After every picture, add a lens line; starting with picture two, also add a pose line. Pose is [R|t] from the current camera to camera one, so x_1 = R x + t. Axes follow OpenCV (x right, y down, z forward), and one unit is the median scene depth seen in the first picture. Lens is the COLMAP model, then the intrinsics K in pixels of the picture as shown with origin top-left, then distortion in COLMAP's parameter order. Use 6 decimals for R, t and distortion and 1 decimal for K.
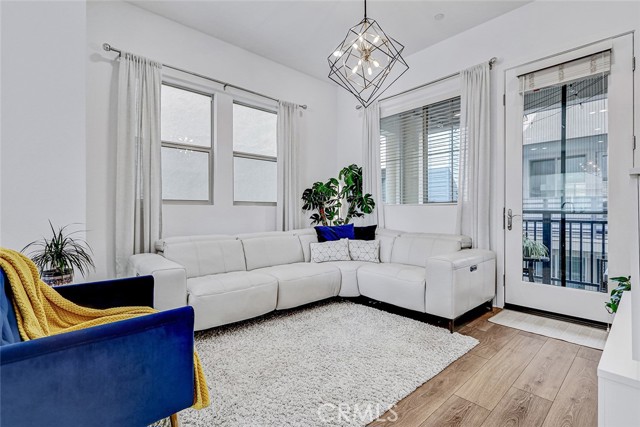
lens RADIAL K [[292.5, 0, 316.4], [0, 292.5, 210.9], [0, 0, 1]] dist [0.001998, -0.002714]
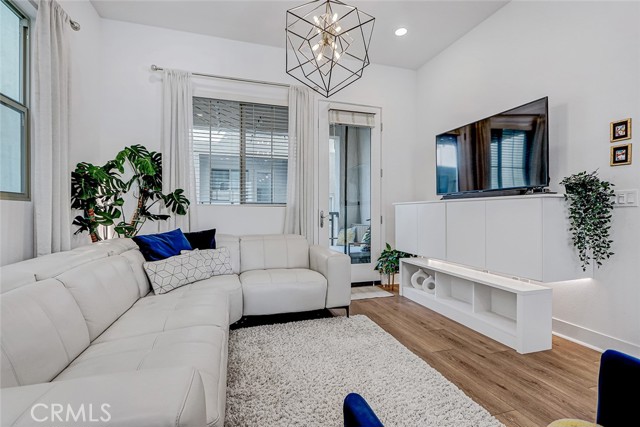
lens RADIAL K [[292.5, 0, 312.0], [0, 292.5, 213.4], [0, 0, 1]] dist [0.001998, -0.002714]
pose [[0.424109, 0.001033, 0.905611, -0.417301], [-0.003448, 0.999994, 0.000474, 0.003651], [-0.905605, -0.003324, 0.424110, 0.414746]]
